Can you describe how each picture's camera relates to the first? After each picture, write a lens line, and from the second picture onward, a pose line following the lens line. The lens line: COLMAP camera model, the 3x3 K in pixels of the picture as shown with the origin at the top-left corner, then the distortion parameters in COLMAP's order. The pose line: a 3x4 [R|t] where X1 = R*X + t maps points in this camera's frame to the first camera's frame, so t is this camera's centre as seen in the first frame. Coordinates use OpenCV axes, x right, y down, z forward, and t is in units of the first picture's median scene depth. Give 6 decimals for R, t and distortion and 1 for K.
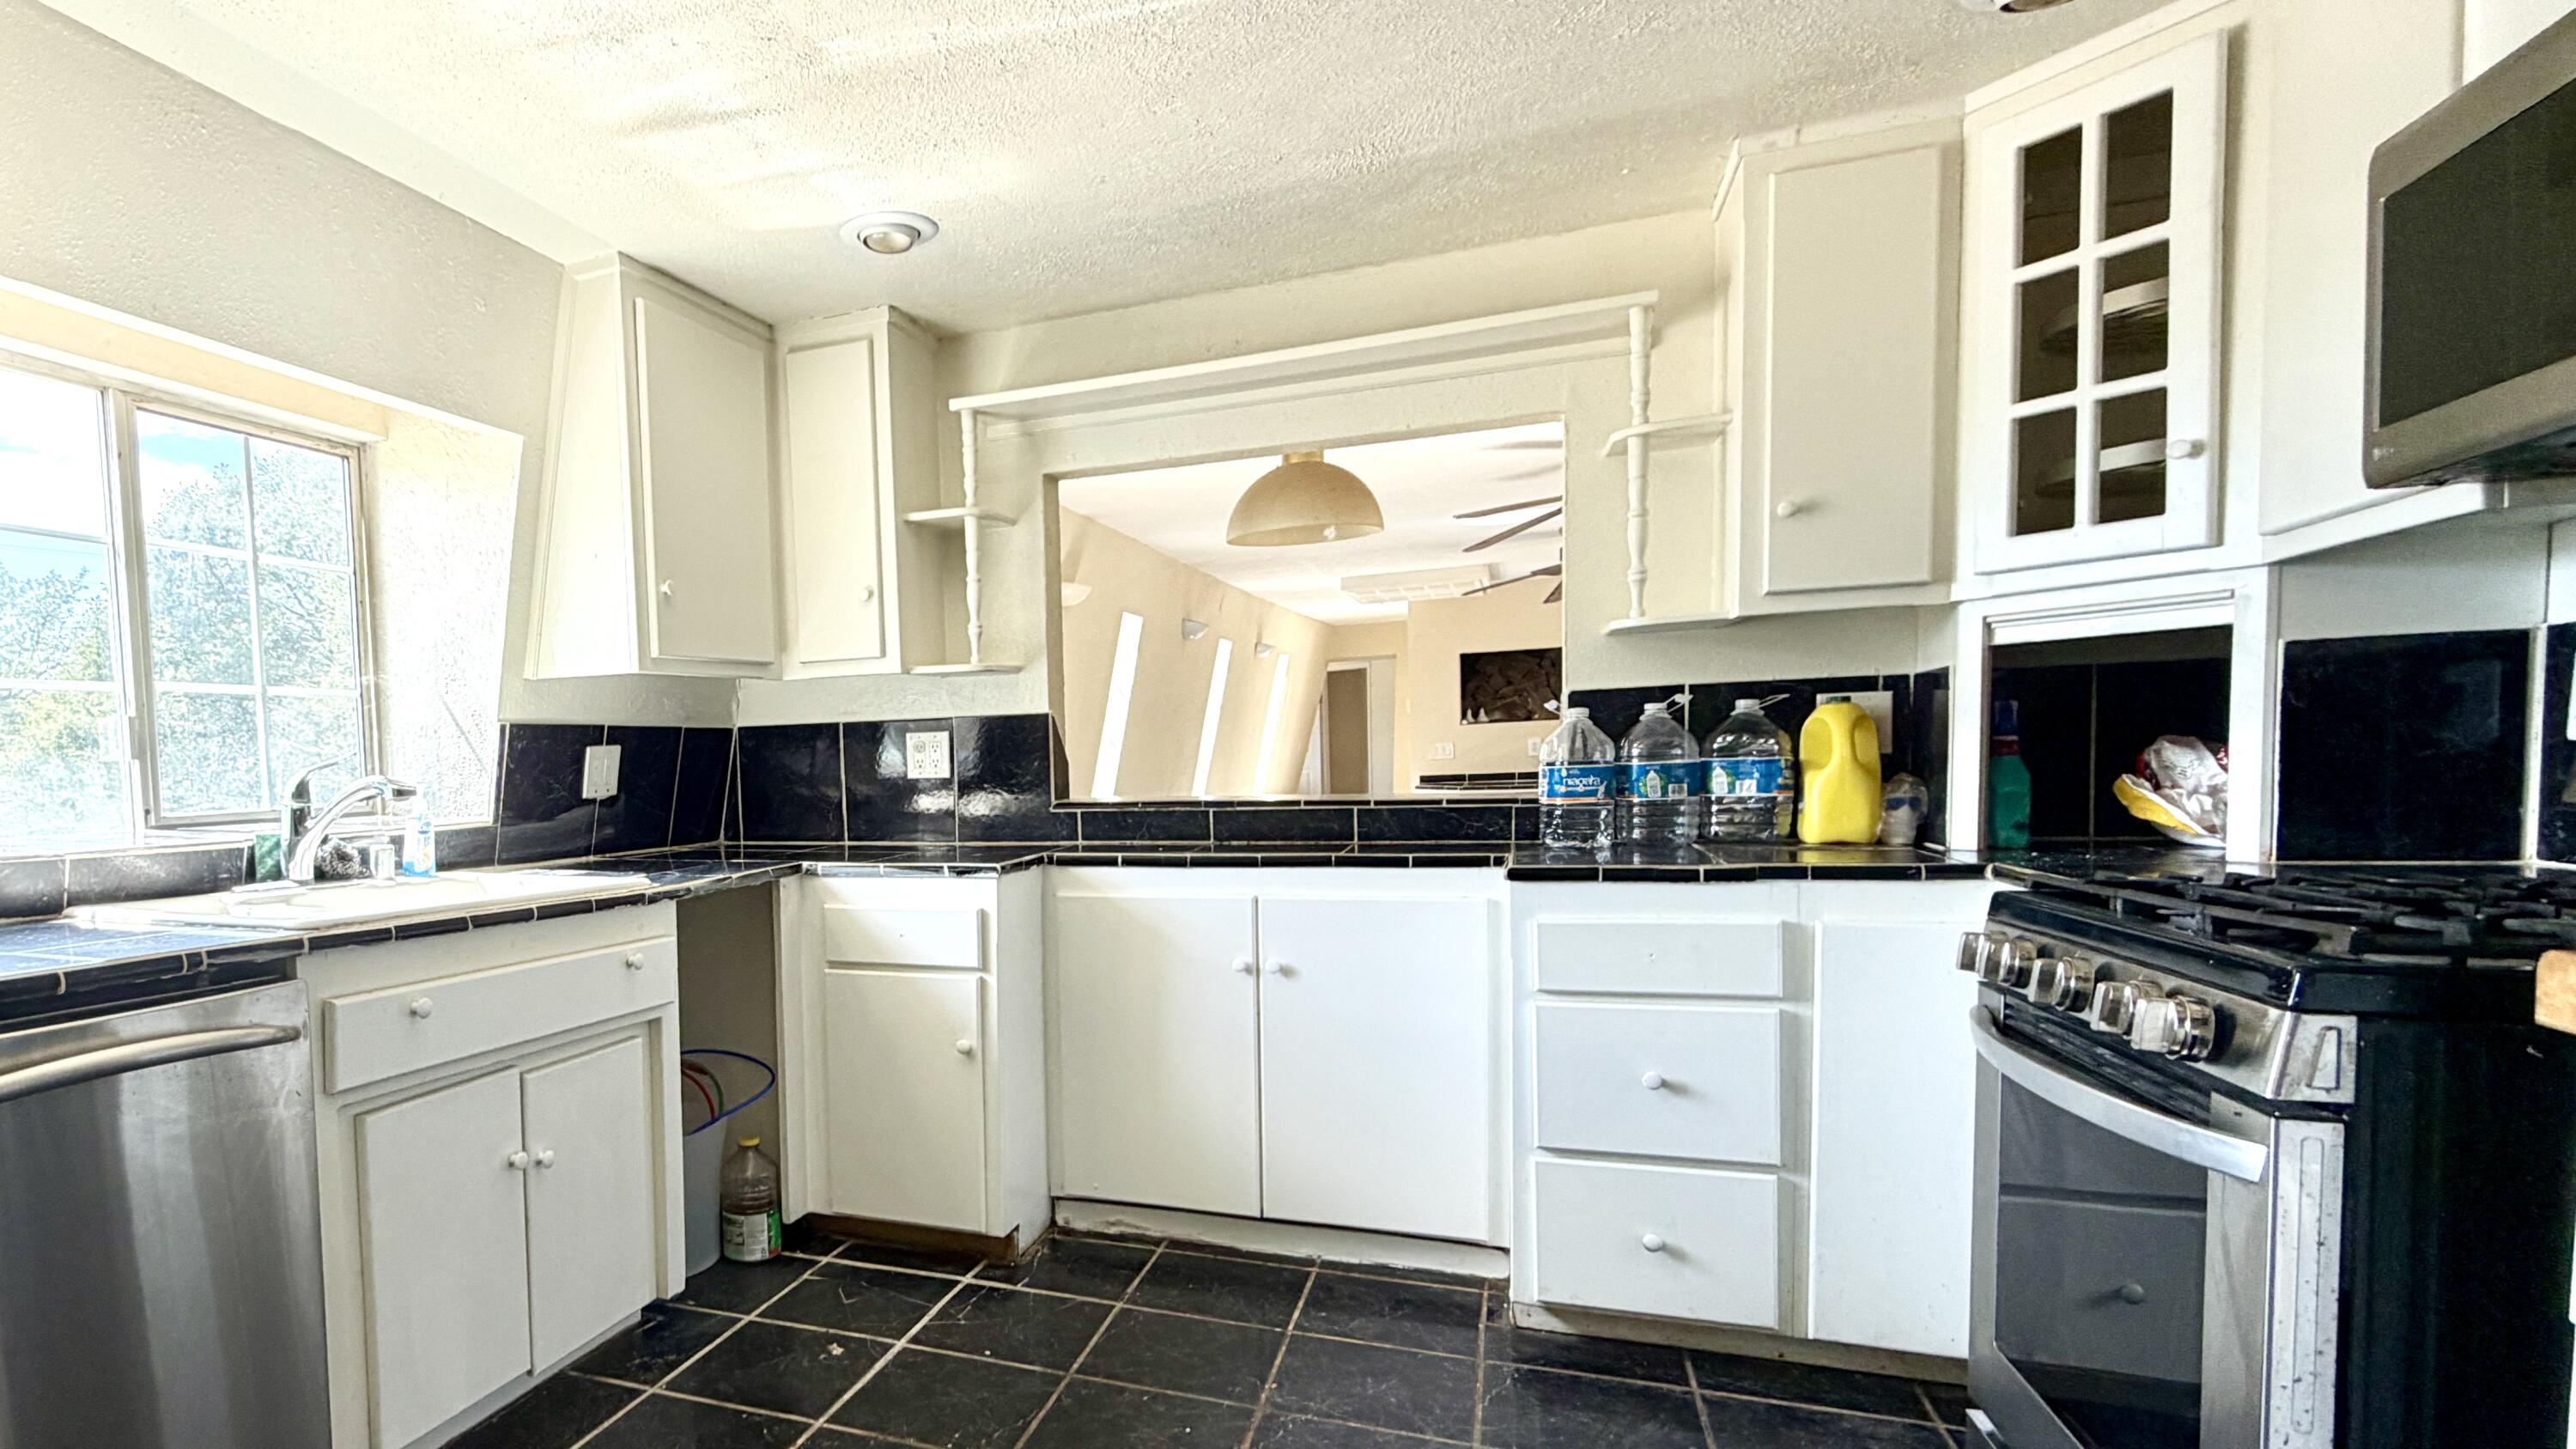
lens RADIAL K [[1328.1, 0, 873.8], [0, 1328.1, 849.8], [0, 0, 1]] dist [-0.001269, -0.001699]
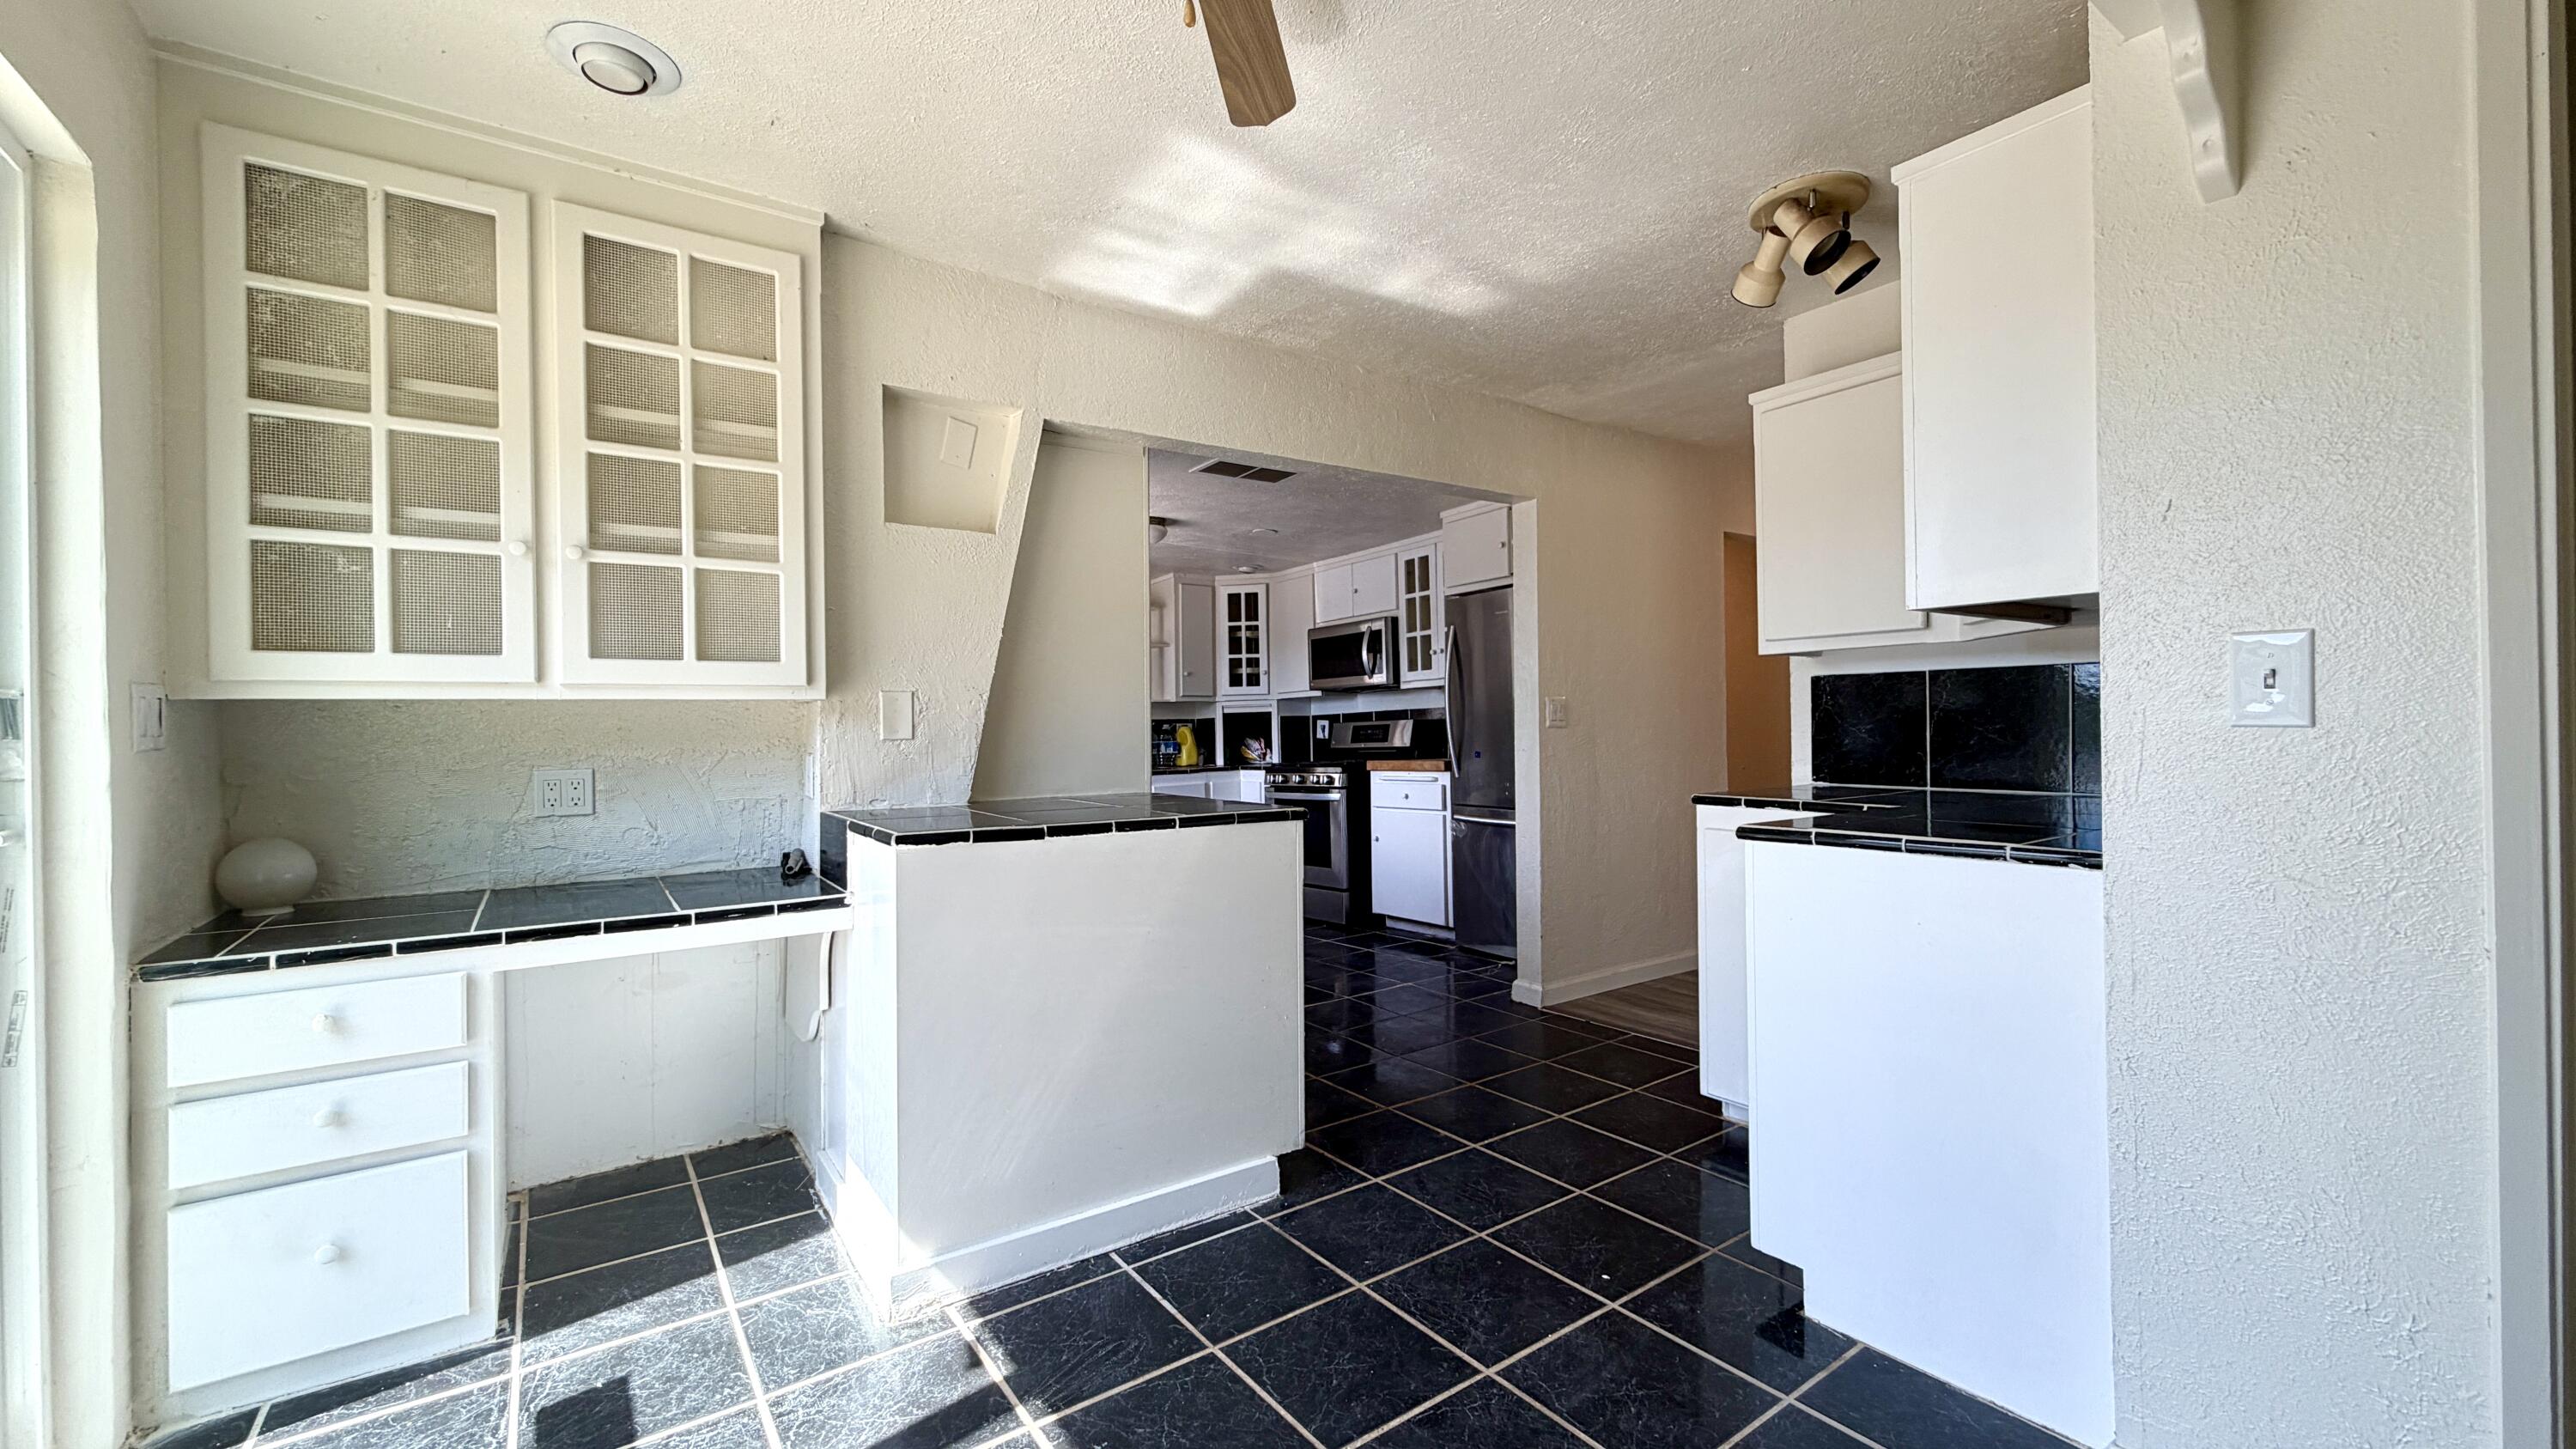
lens RADIAL K [[1027.0, 0, 1288.0], [0, 1027.0, 724.5], [0, 0, 1]] dist [0.000885, -0.000012]
pose [[0.489252, 0.029974, 0.871627, -1.642101], [0.063038, 0.995580, -0.069621, 0.099348], [-0.869862, 0.089008, 0.485200, -0.612654]]
